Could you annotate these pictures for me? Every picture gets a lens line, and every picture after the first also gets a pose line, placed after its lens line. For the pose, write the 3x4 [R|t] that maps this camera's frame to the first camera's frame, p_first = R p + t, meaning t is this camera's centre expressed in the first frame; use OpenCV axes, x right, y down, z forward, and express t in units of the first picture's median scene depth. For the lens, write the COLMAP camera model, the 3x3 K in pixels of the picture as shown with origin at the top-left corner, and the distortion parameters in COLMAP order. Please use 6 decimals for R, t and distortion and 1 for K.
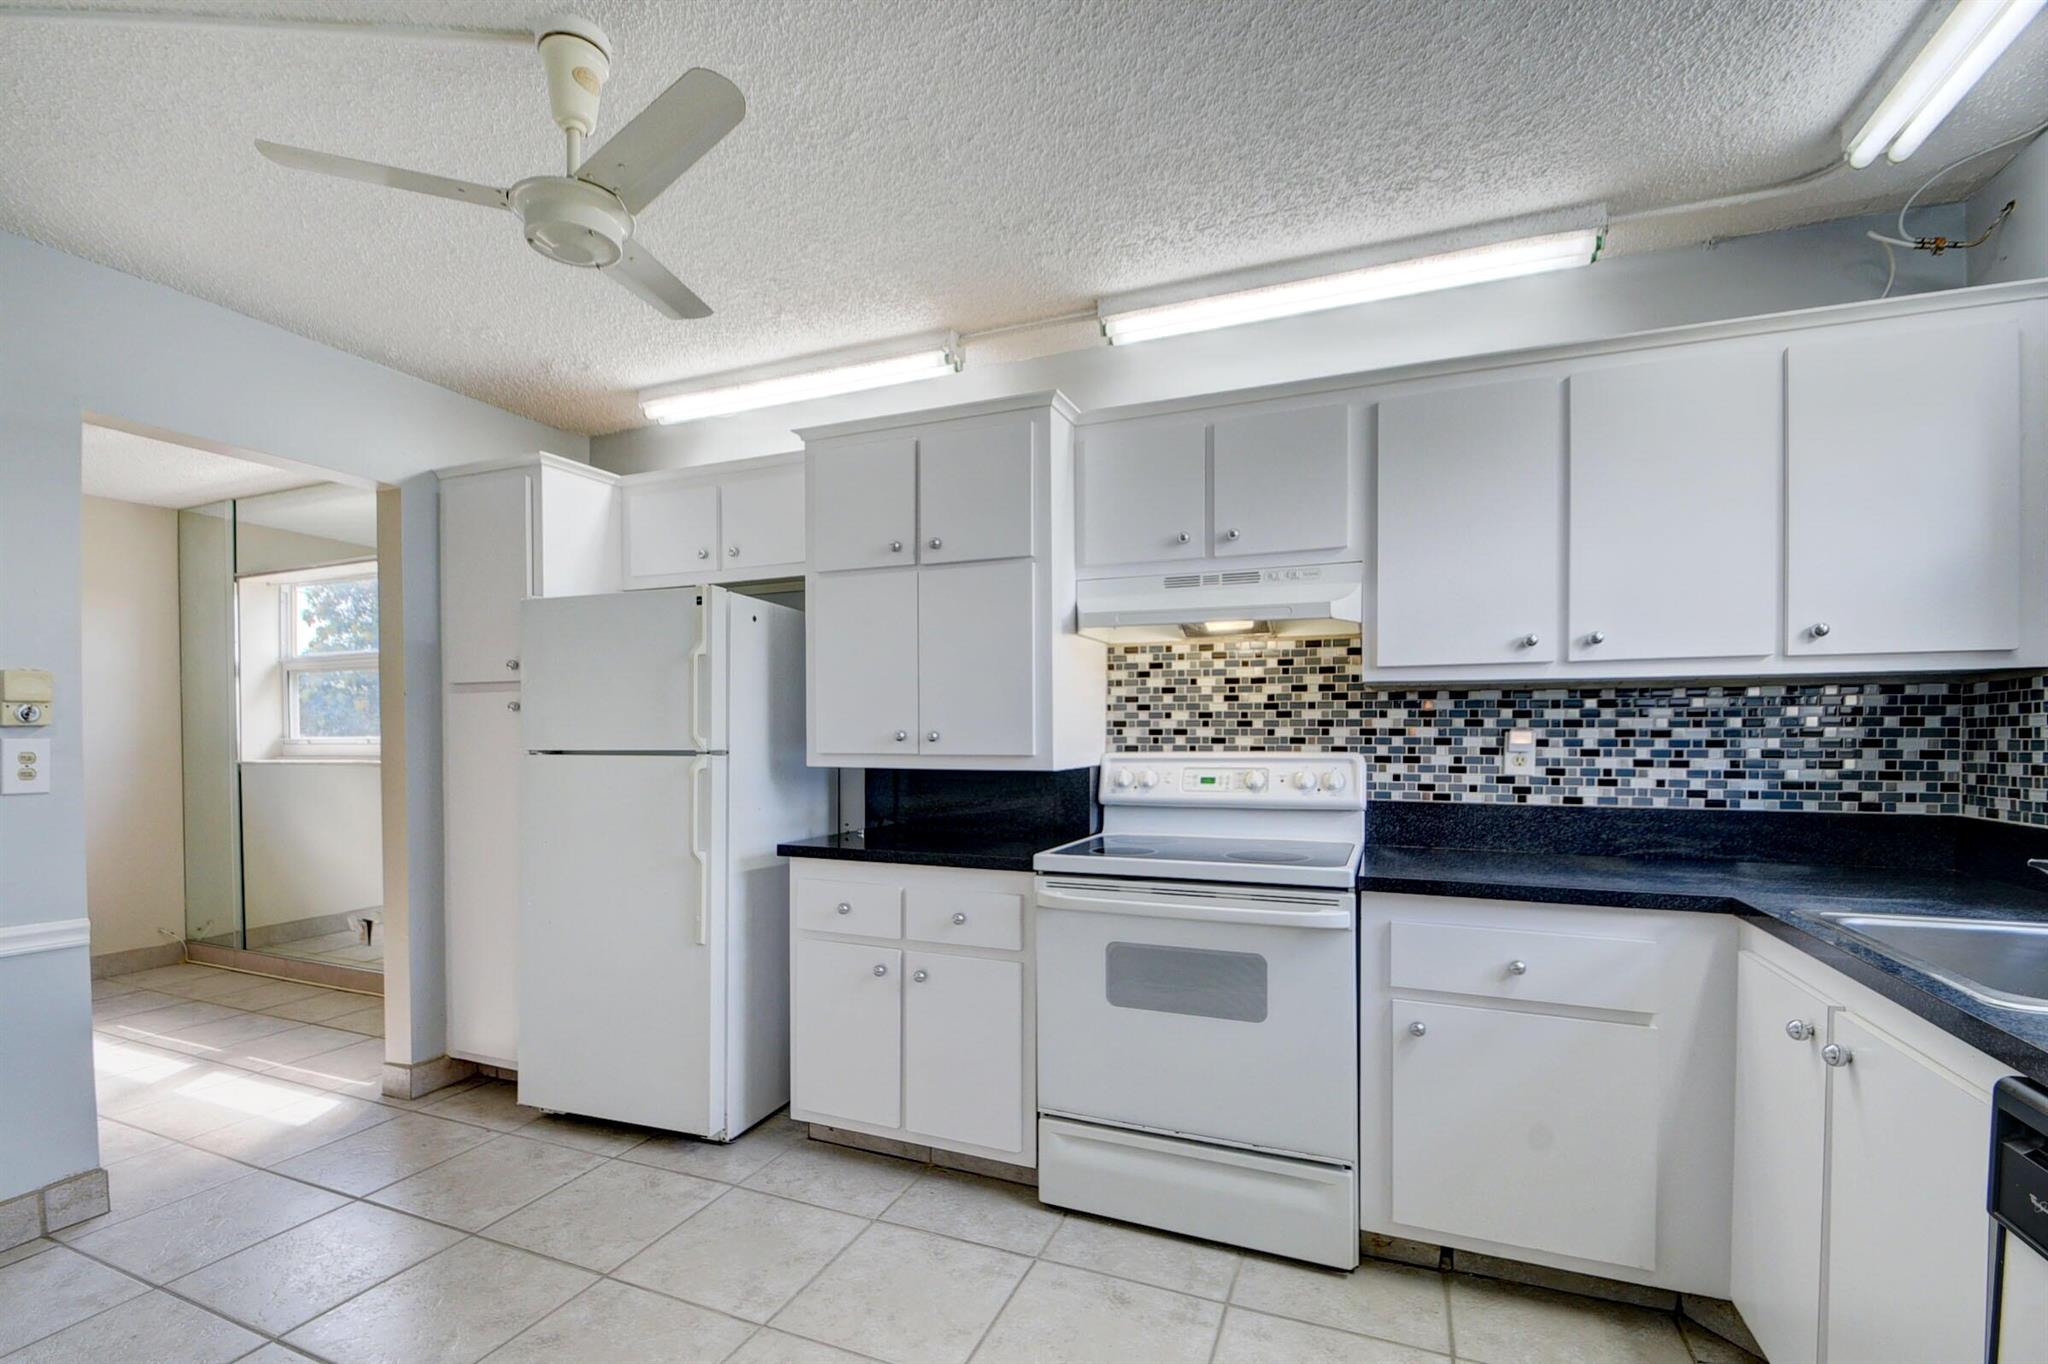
lens RADIAL K [[902.7, 0, 1013.7], [0, 902.7, 742.0], [0, 0, 1]] dist [0.000190, -0.007530]
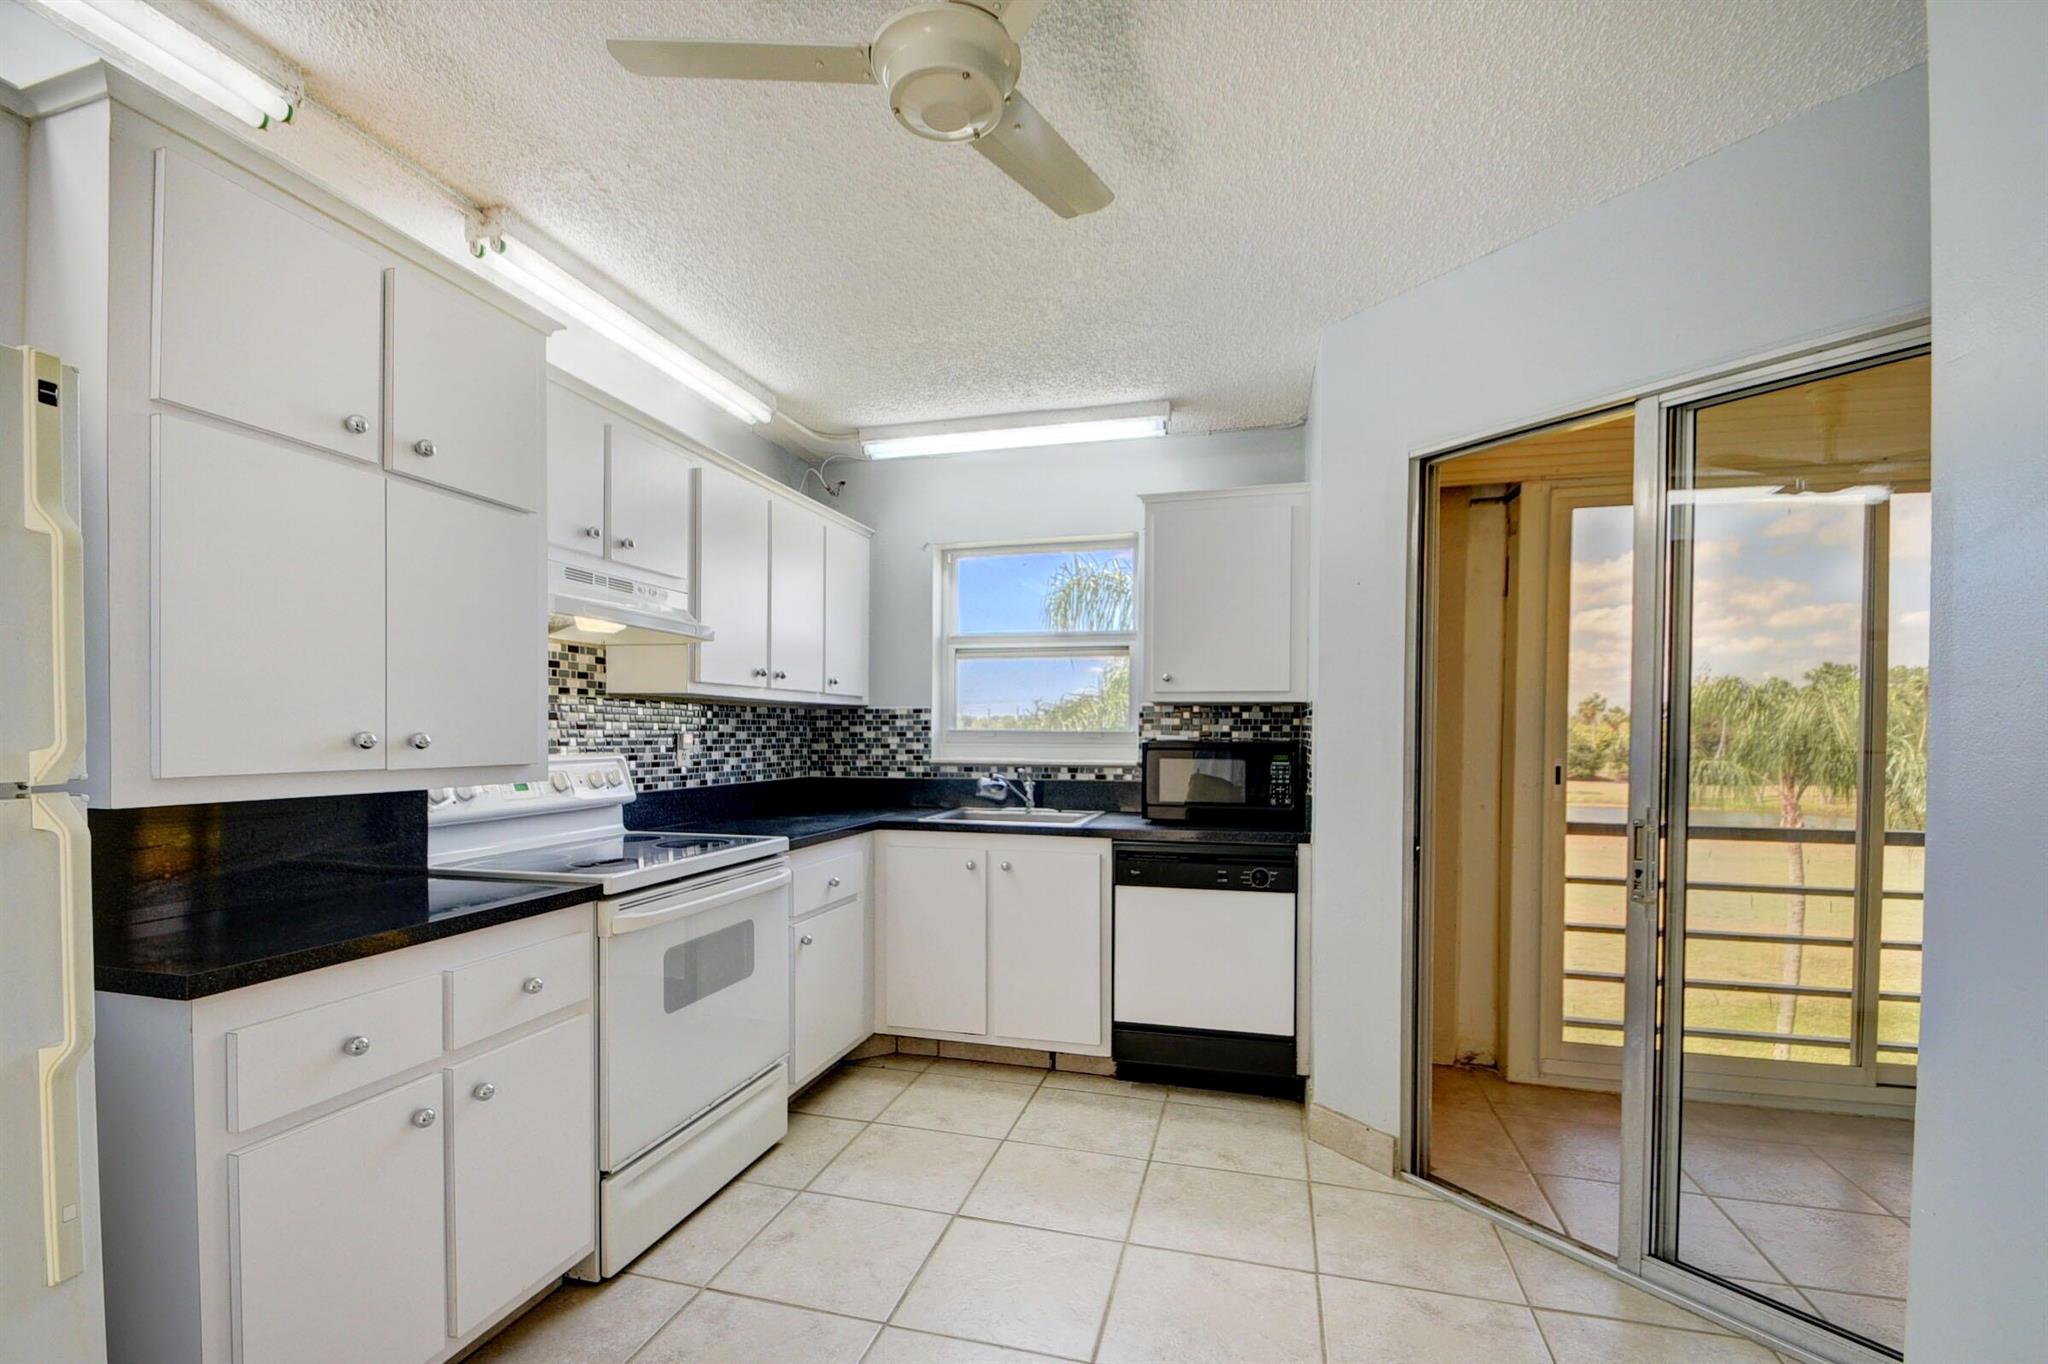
lens RADIAL K [[902.7, 0, 1013.7], [0, 902.7, 742.0], [0, 0, 1]] dist [0.000190, -0.007530]
pose [[-0.123928, -0.008697, 0.992253, -0.846888], [0.009843, 0.999902, 0.009993, -0.008162], [-0.992242, 0.011005, -0.123830, 0.697364]]
